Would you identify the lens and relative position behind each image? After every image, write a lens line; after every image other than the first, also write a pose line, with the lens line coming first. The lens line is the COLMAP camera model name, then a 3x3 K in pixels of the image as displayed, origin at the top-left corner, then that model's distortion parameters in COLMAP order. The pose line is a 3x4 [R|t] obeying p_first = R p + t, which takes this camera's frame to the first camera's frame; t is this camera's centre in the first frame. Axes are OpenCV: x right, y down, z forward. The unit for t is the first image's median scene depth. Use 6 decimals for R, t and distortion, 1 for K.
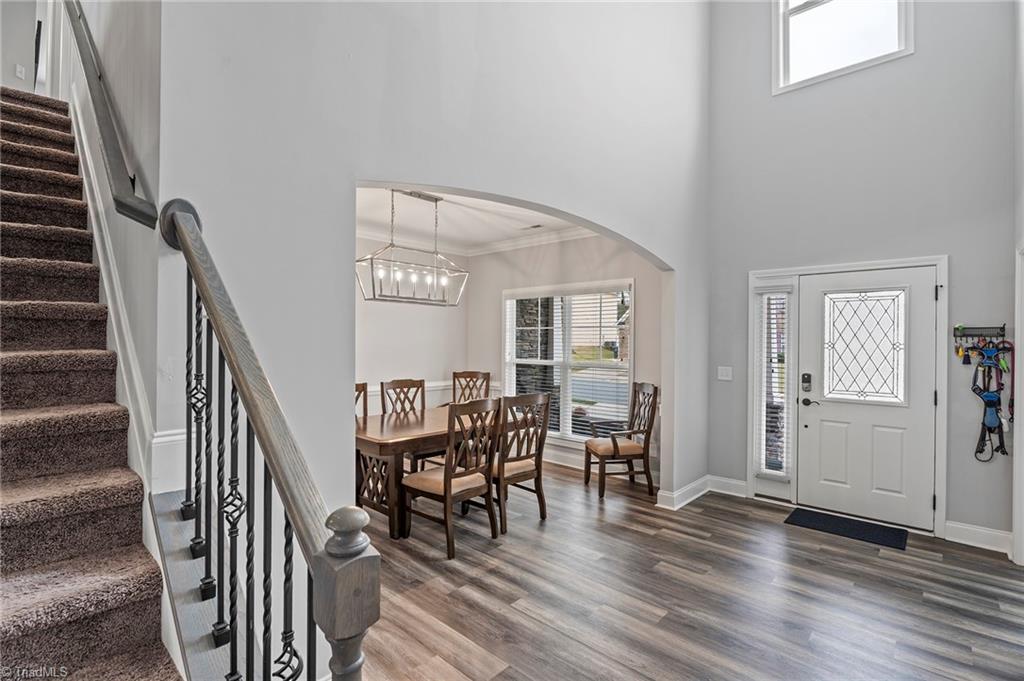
lens RADIAL K [[468.7, 0, 494.2], [0, 468.7, 341.9], [0, 0, 1]] dist [-0.013526, 0.001490]
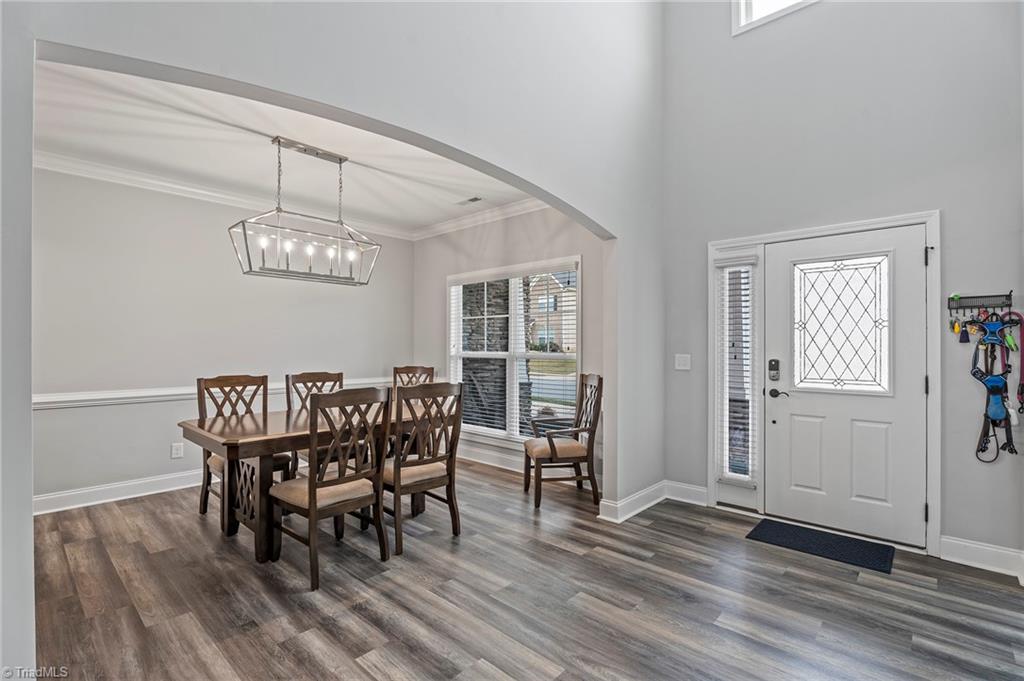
lens RADIAL K [[463.6, 0, 493.3], [0, 463.6, 345.4], [0, 0, 1]] dist [-0.012475, 0.001047]
pose [[0.999975, -0.006527, 0.002735, 0.174774], [0.006536, 0.999973, -0.003457, 0.045856], [-0.002713, 0.003475, 0.999990, 0.180712]]
